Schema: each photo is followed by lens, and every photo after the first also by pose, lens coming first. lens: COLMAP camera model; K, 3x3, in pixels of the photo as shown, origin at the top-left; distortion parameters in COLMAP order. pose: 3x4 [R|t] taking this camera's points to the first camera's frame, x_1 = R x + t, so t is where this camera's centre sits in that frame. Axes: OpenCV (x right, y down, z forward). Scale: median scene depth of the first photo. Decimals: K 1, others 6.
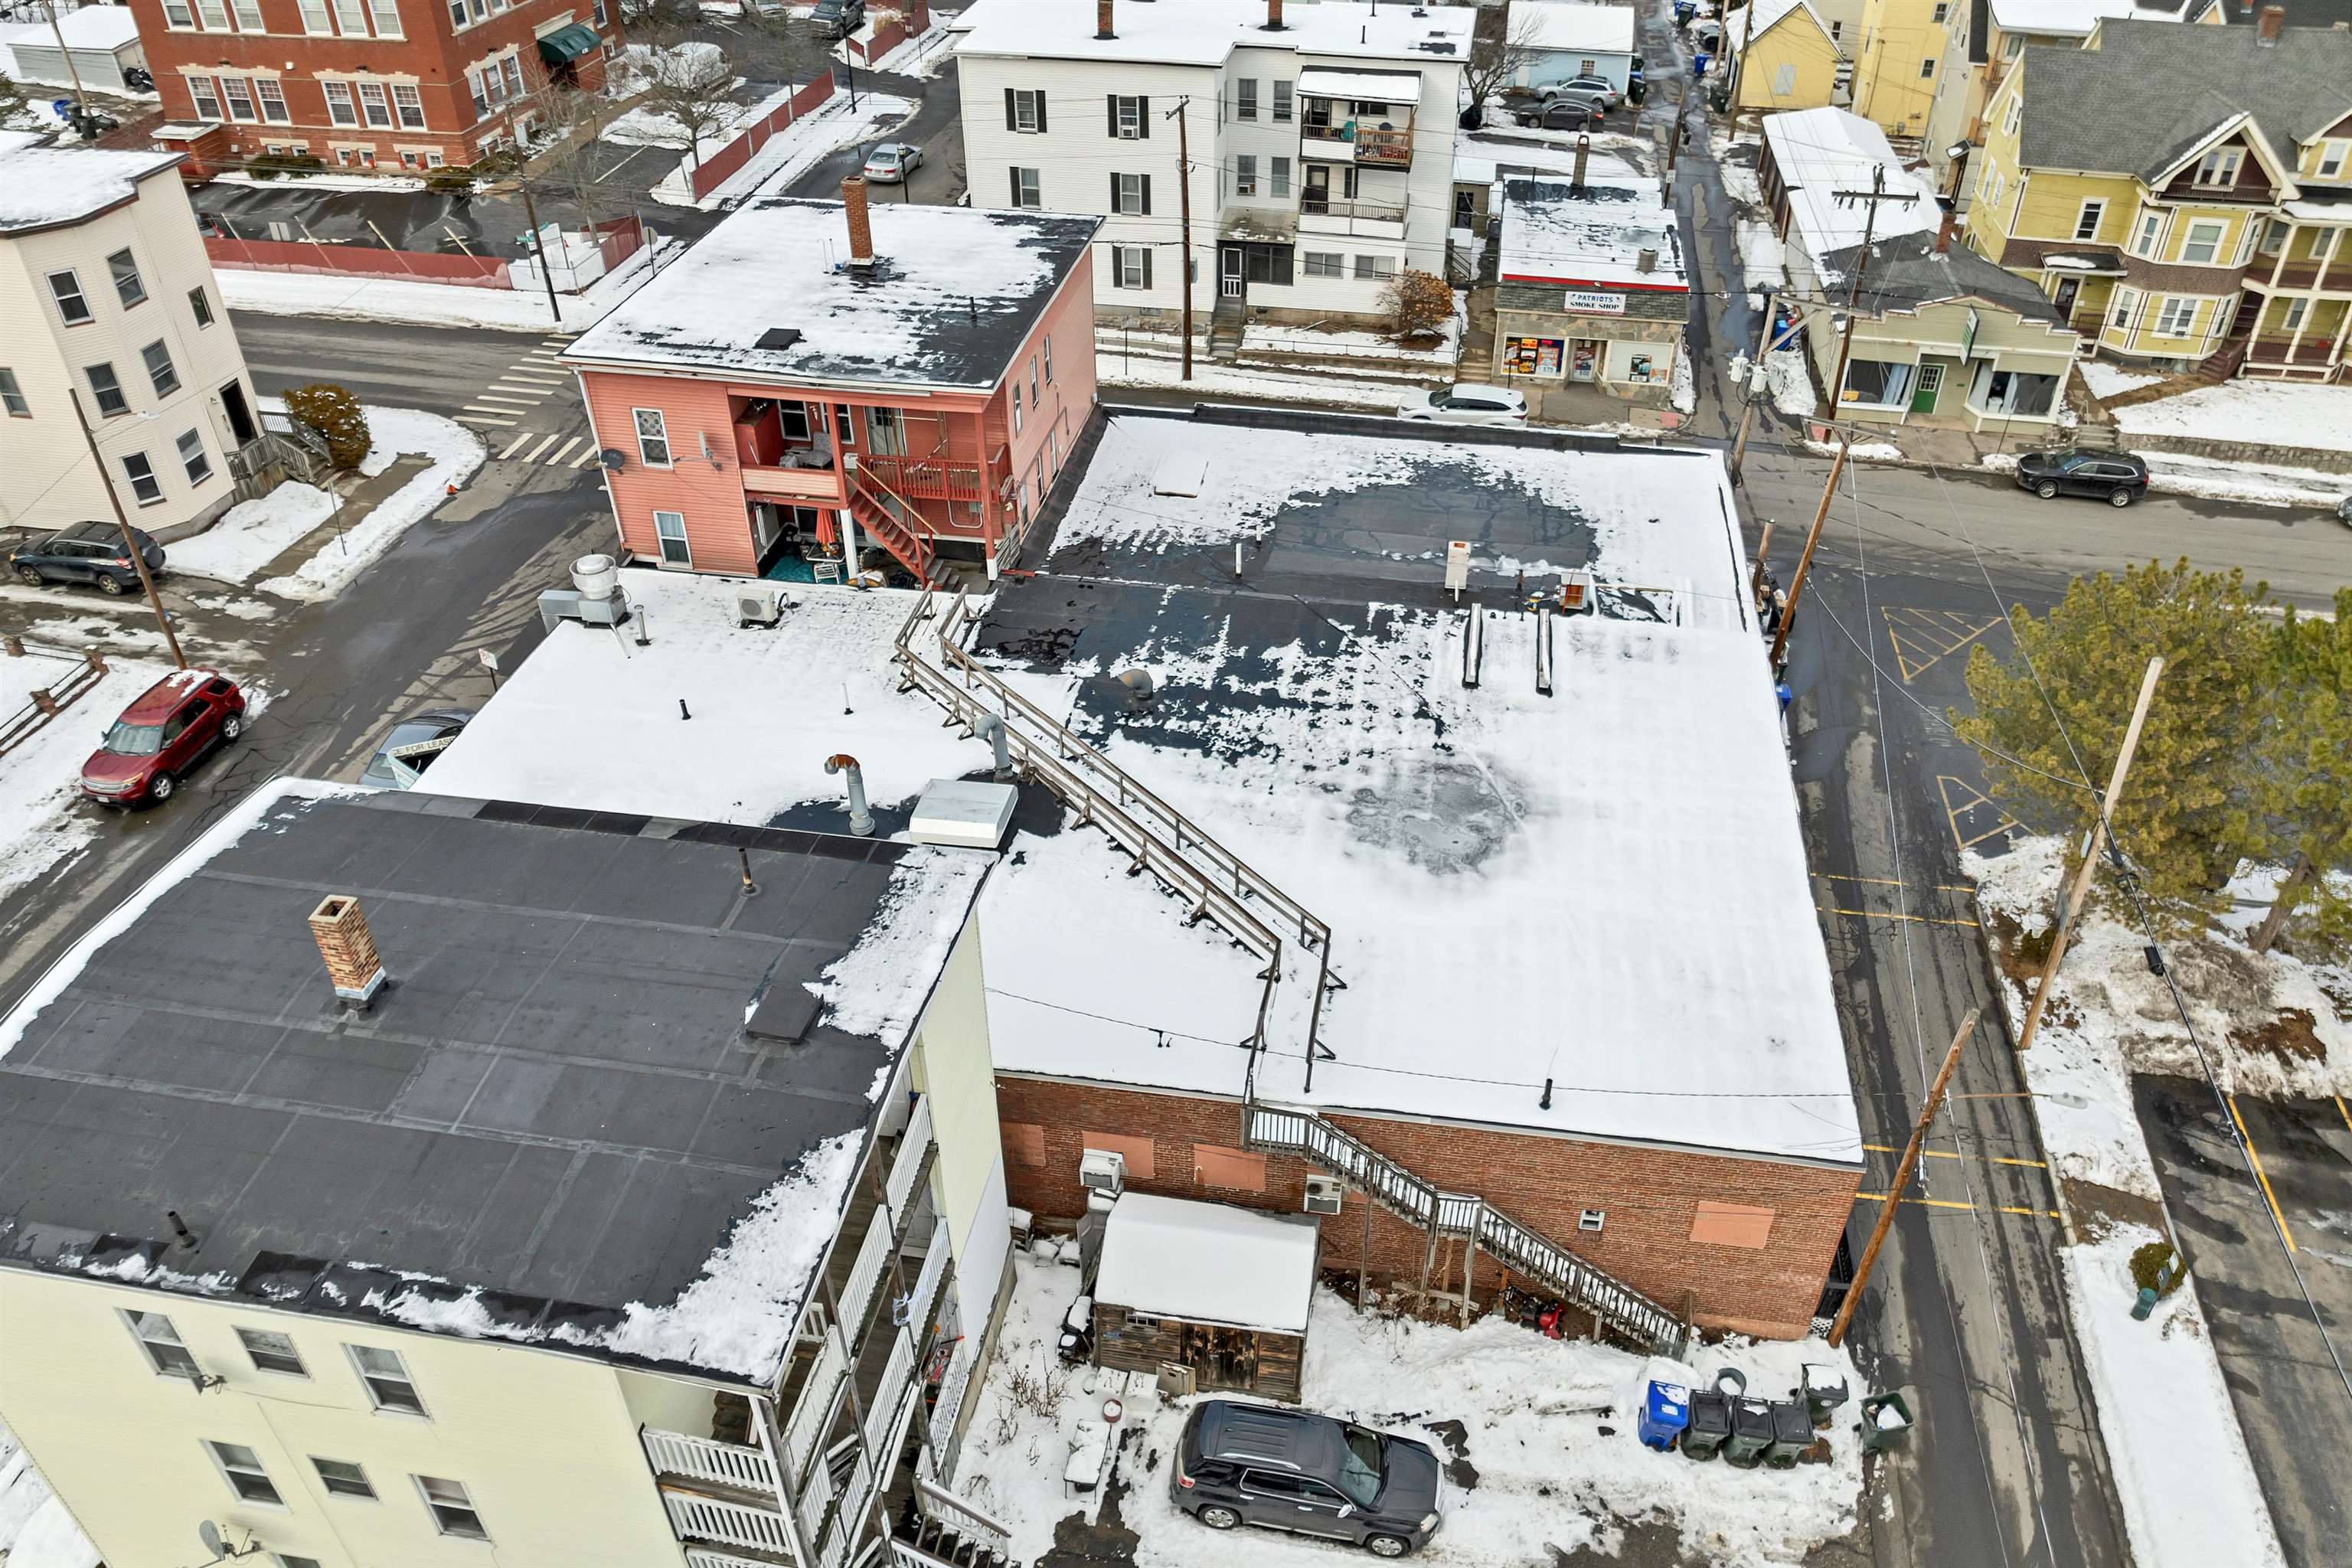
lens RADIAL K [[1719.8, 0, 1261.0], [0, 1719.8, 857.1], [0, 0, 1]] dist [-0.041535, 0.003079]
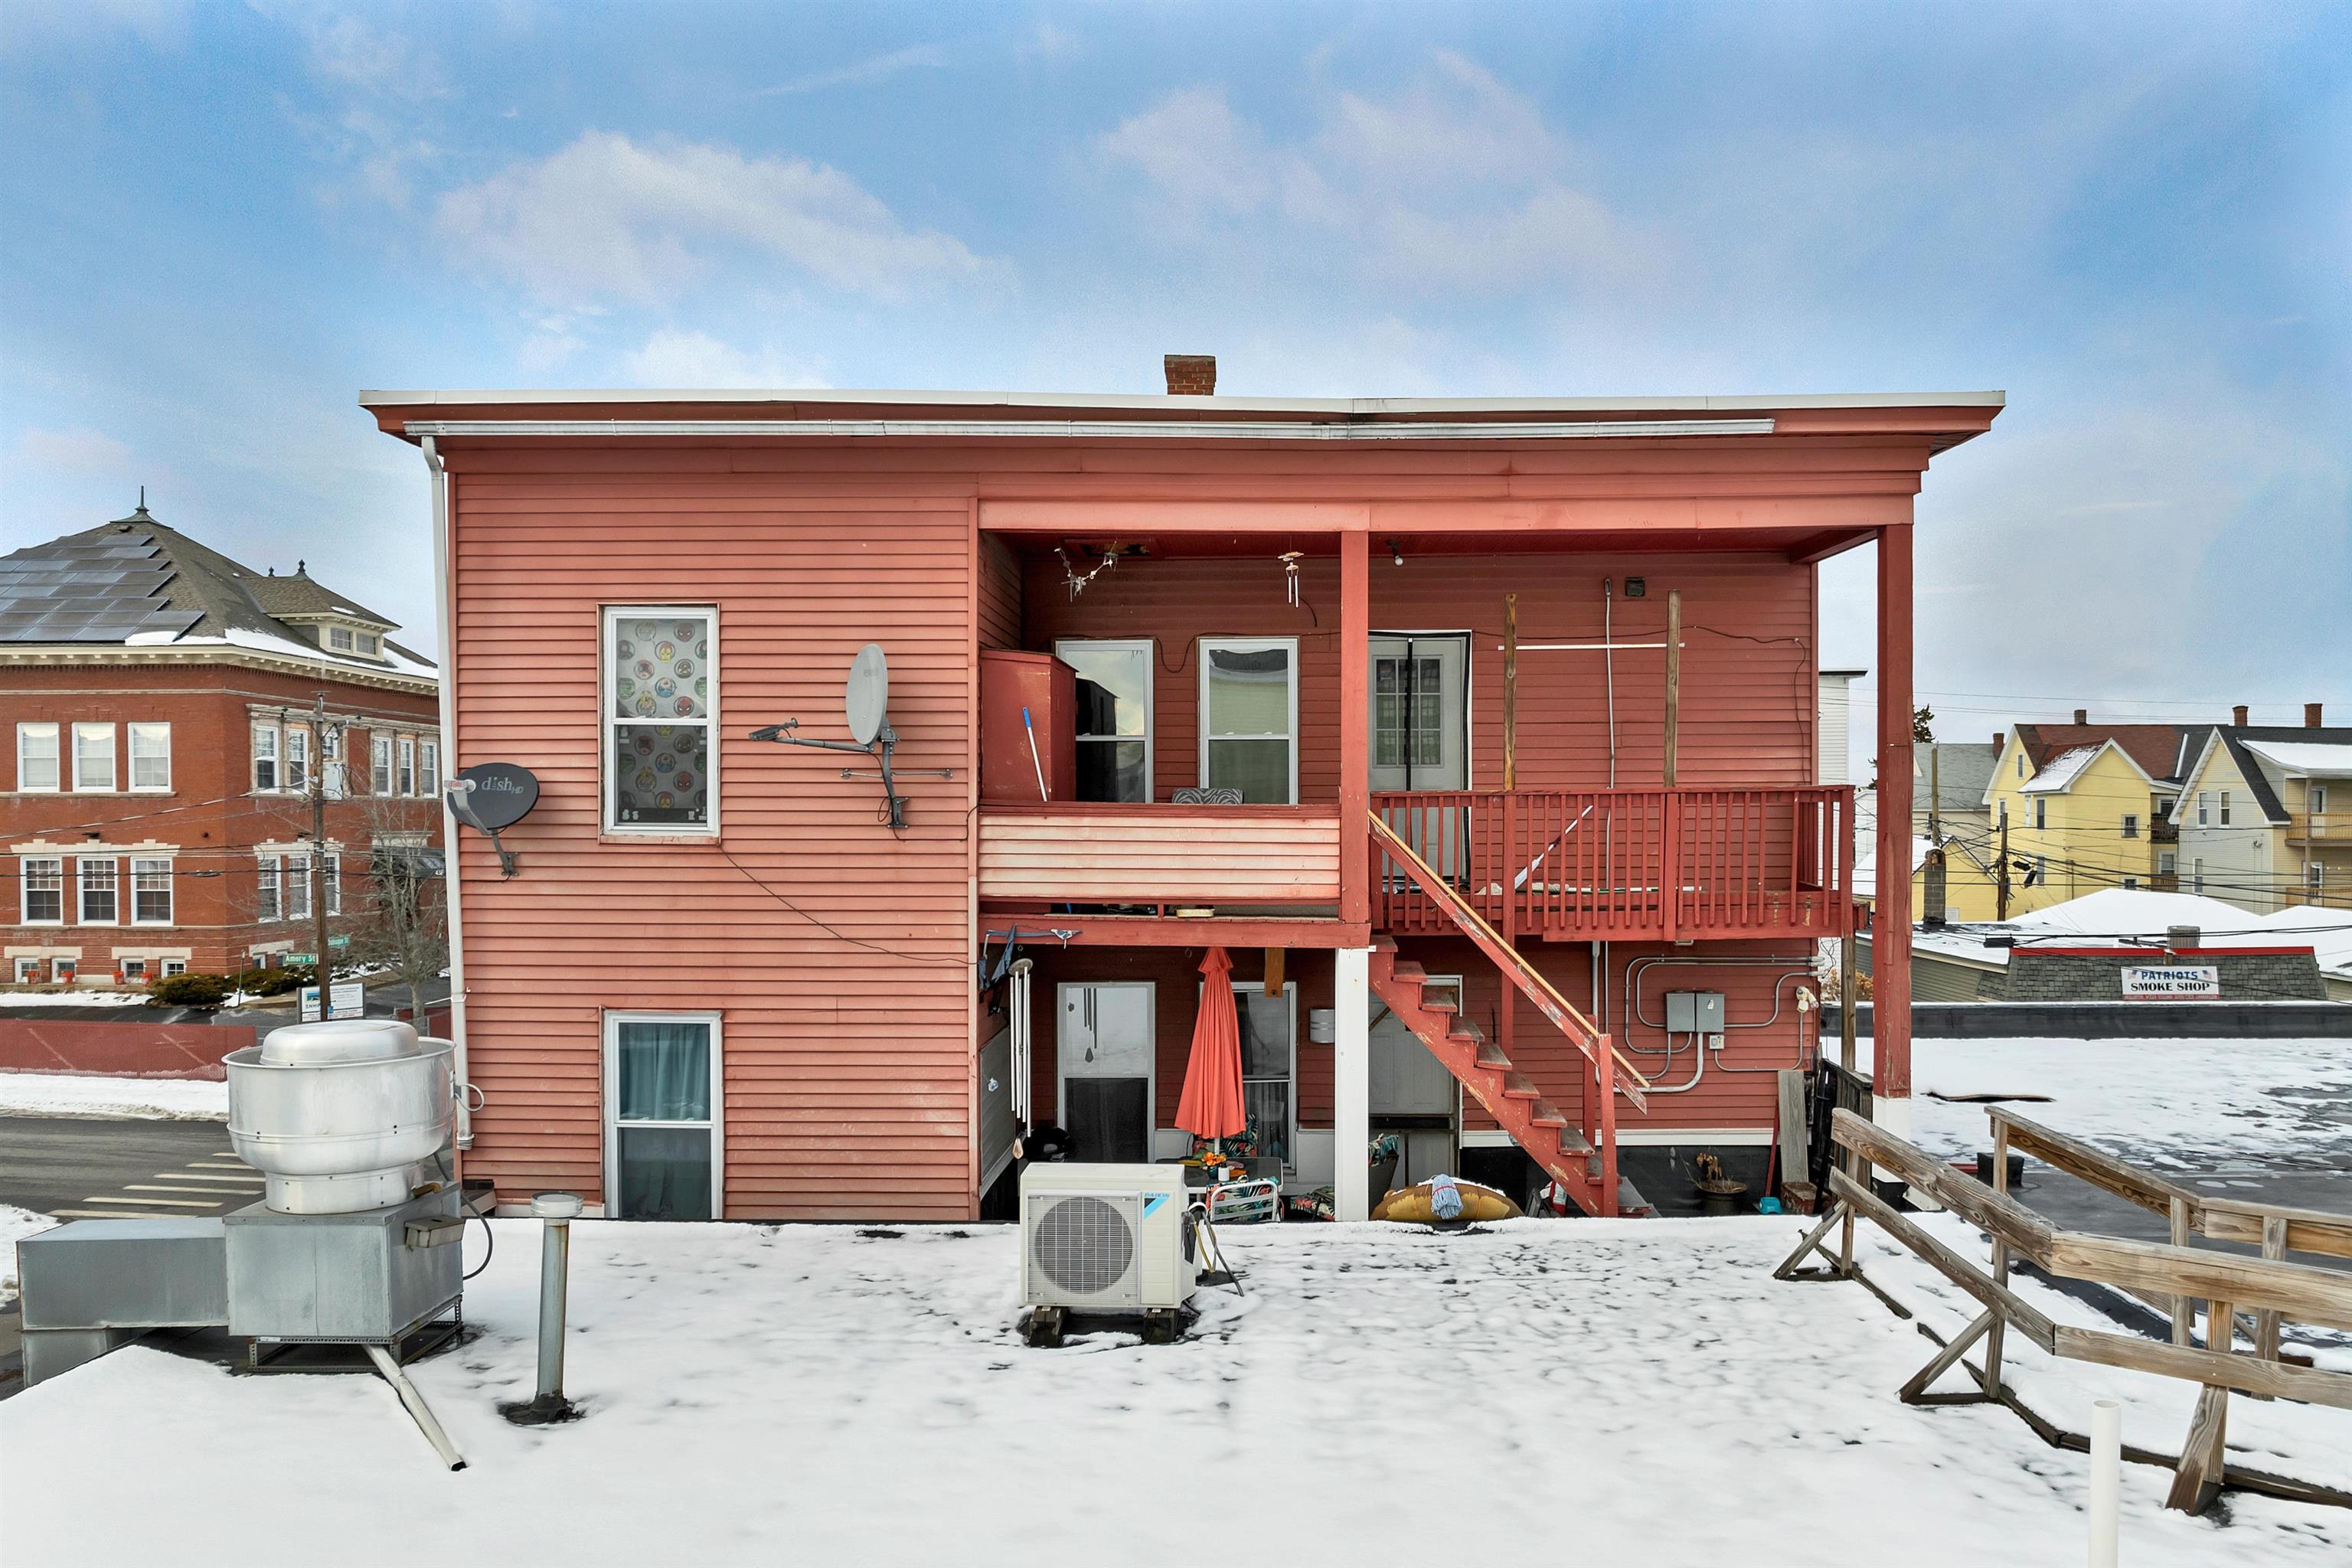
lens RADIAL K [[1719.8, 0, 1261.0], [0, 1719.8, 857.1], [0, 0, 1]] dist [-0.041535, 0.003079]
pose [[0.991482, -0.023160, 0.128171, -0.164000], [0.094871, 0.802659, -0.588845, -0.030781], [-0.089240, 0.595988, 0.798019, 0.433721]]
